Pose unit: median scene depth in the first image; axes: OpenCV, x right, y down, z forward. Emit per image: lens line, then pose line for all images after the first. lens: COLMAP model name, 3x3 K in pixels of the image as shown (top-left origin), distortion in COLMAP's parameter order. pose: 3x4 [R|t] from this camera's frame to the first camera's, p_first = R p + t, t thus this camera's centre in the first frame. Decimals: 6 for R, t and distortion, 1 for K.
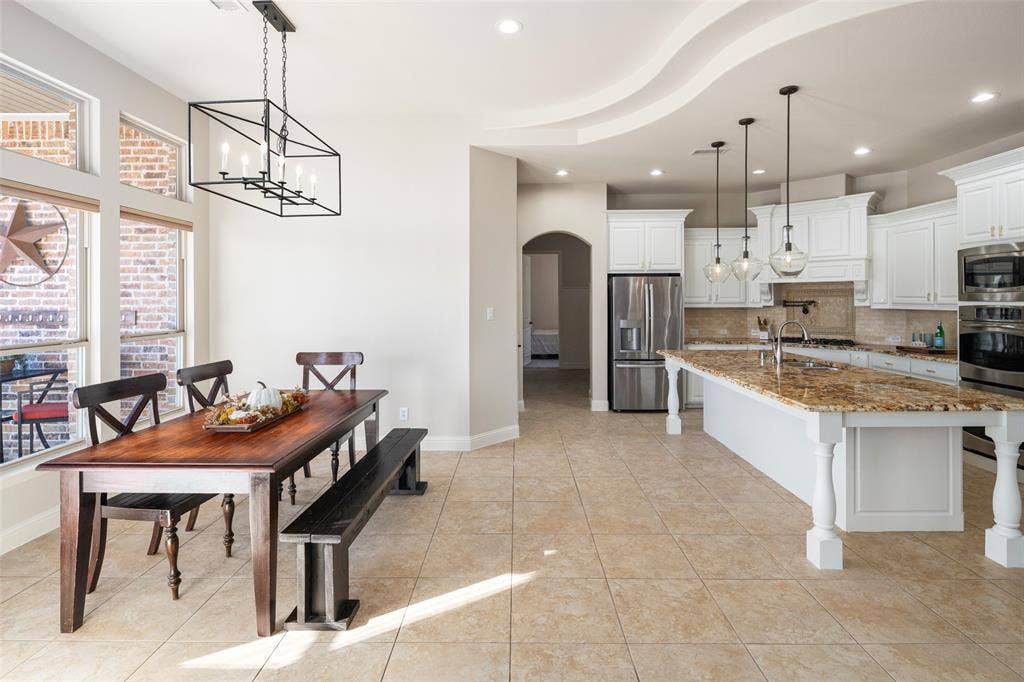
lens RADIAL K [[501.0, 0, 510.2], [0, 501.0, 300.7], [0, 0, 1]] dist [0.004736, -0.002876]
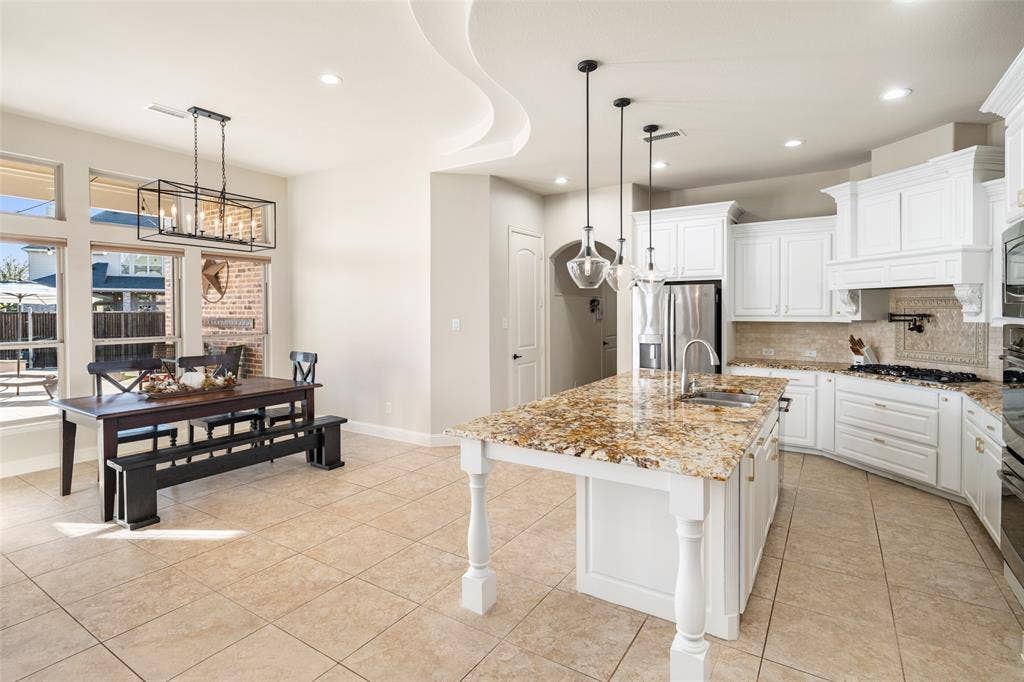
lens RADIAL K [[501.0, 0, 509.9], [0, 501.0, 317.3], [0, 0, 1]] dist [0.004736, -0.002876]
pose [[0.844528, 0.008136, -0.535450, 0.551802], [-0.001204, 0.999911, 0.013295, -0.003763], [0.535510, -0.010583, 0.844462, 0.128715]]
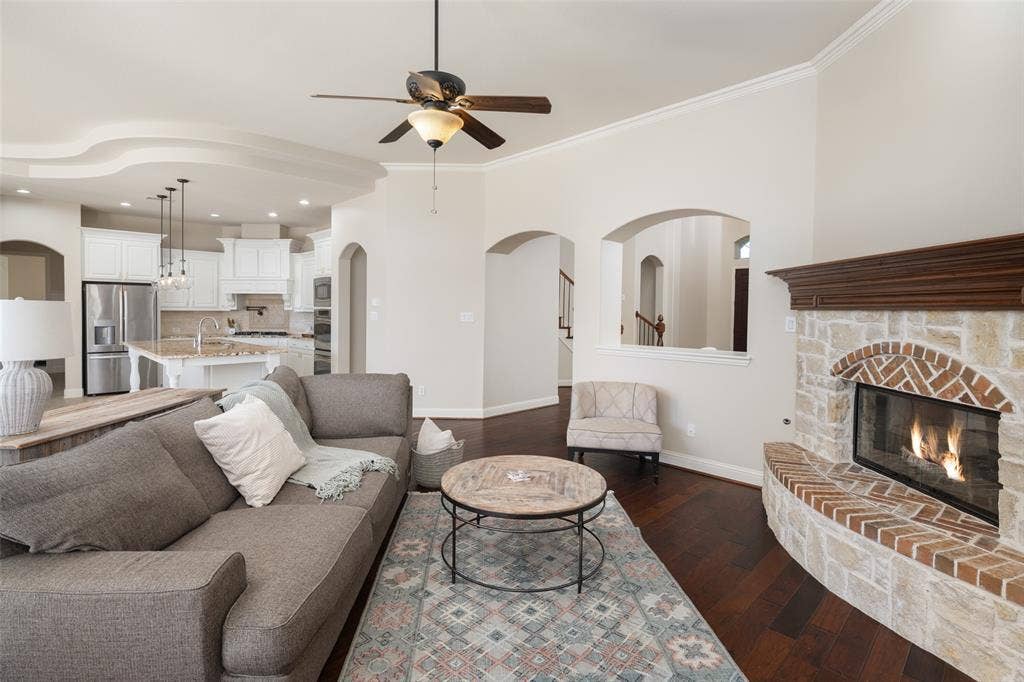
lens RADIAL K [[501.0, 0, 508.0], [0, 501.0, 320.7], [0, 0, 1]] dist [0.004736, -0.002876]
pose [[0.708916, -0.005592, 0.705270, 0.080136], [-0.009398, 0.999805, 0.017375, 0.010760], [-0.705230, -0.018946, 0.708725, -0.616458]]
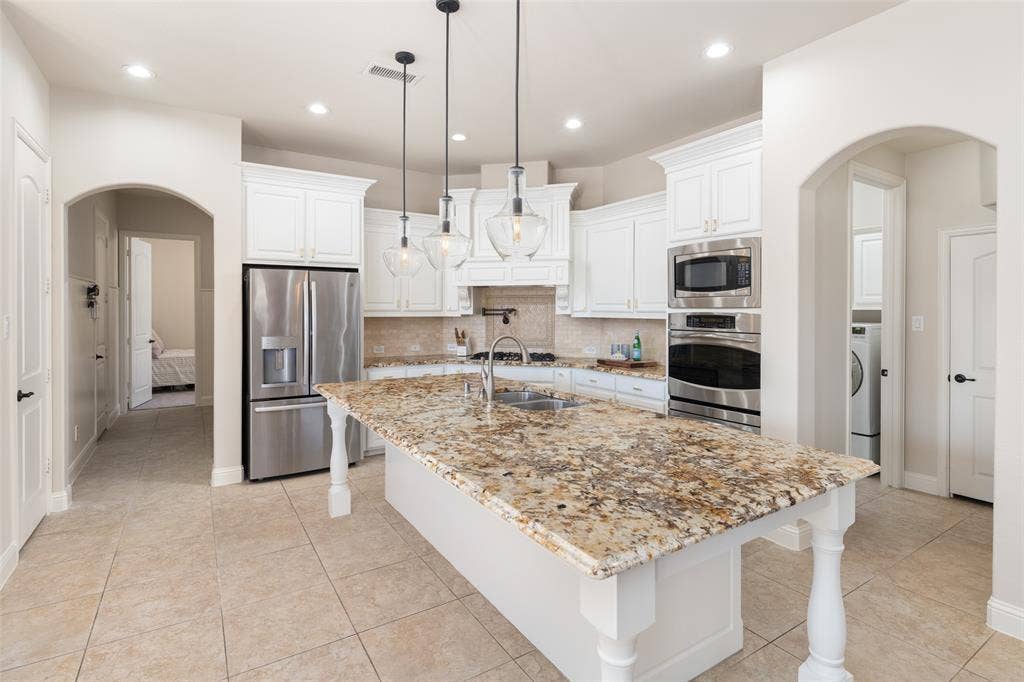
lens RADIAL K [[501.0, 0, 503.2], [0, 501.0, 310.4], [0, 0, 1]] dist [0.004736, -0.002876]
pose [[0.843015, 0.004553, 0.537871, 0.147846], [-0.003281, 0.999989, -0.003323, 0.007126], [-0.537880, 0.001037, 0.843021, 0.329168]]
